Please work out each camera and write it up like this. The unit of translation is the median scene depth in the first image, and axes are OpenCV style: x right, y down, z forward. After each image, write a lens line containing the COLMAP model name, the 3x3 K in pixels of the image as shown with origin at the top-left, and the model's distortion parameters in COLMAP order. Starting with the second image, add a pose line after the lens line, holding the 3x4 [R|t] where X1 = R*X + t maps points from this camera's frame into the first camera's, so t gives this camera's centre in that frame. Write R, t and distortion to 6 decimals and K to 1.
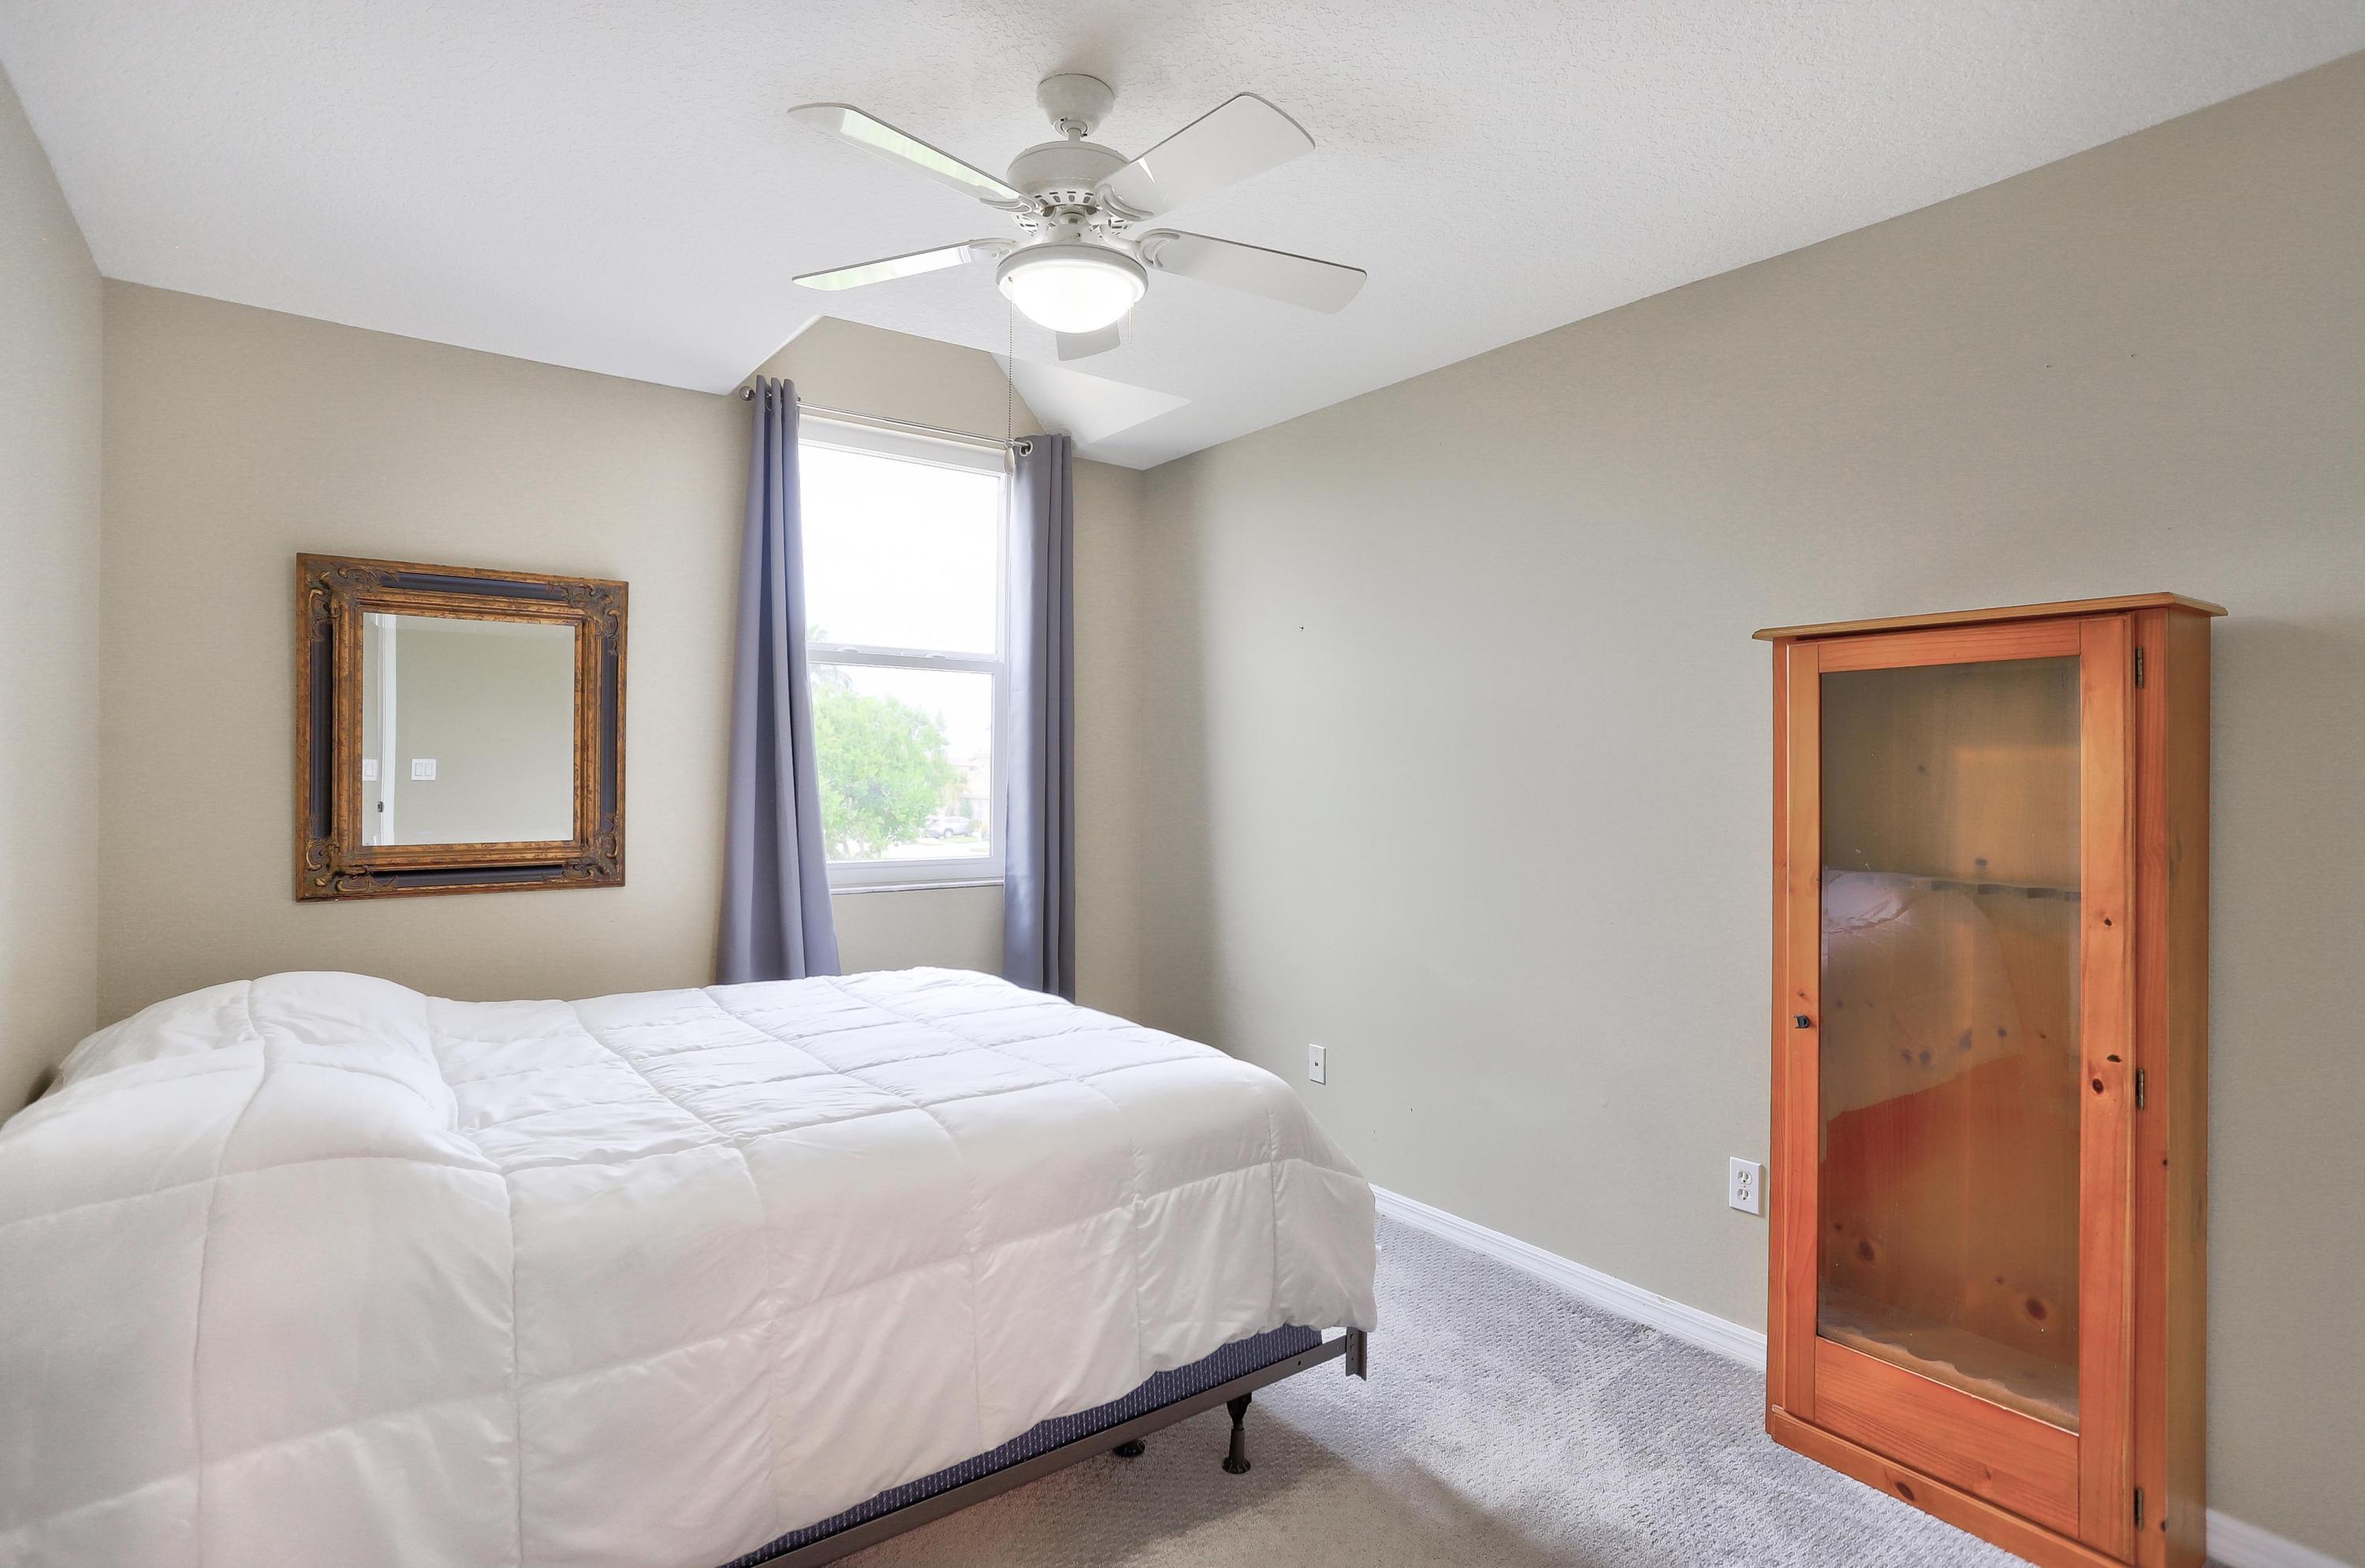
lens RADIAL K [[1139.4, 0, 1166.1], [0, 1139.4, 775.4], [0, 0, 1]] dist [-0.056093, 0.034717]
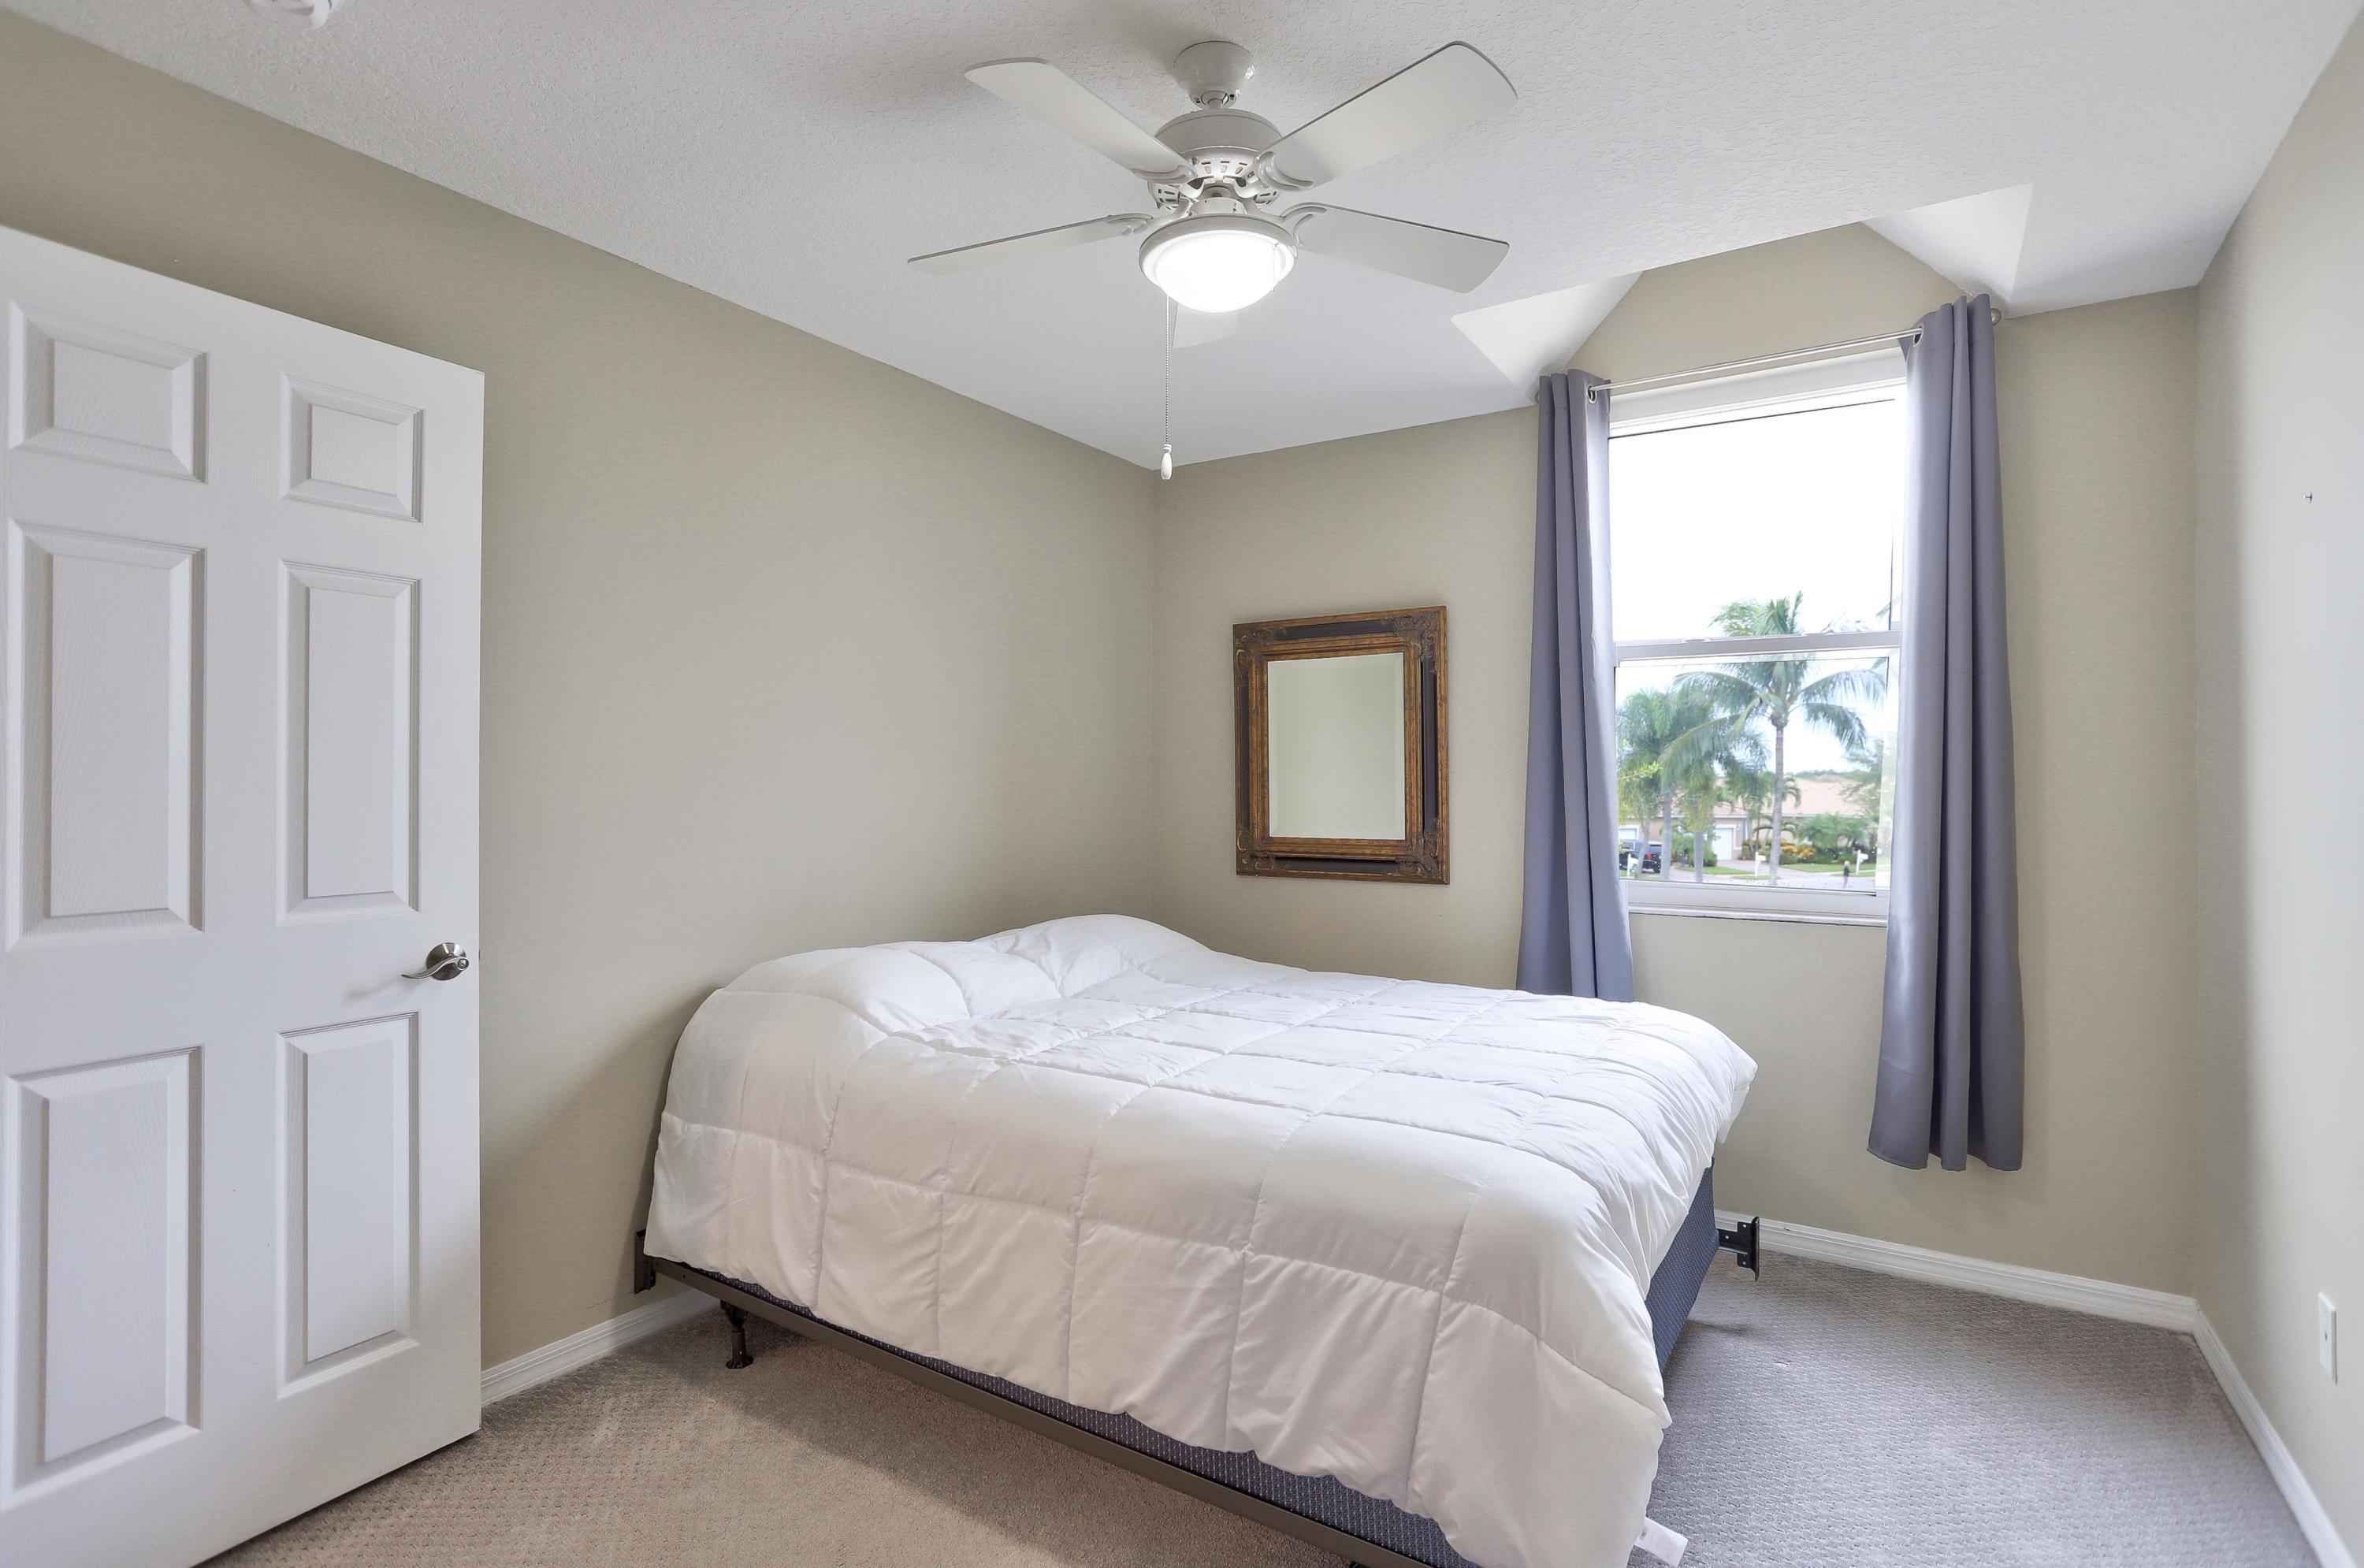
lens RADIAL K [[1138.9, 0, 1165.6], [0, 1138.9, 775.4], [0, 0, 1]] dist [-0.056093, 0.034717]
pose [[0.349984, -0.014103, -0.936650, 0.745752], [0.001798, 0.999895, -0.014383, 0.013349], [0.936754, 0.003350, 0.349972, 0.591807]]
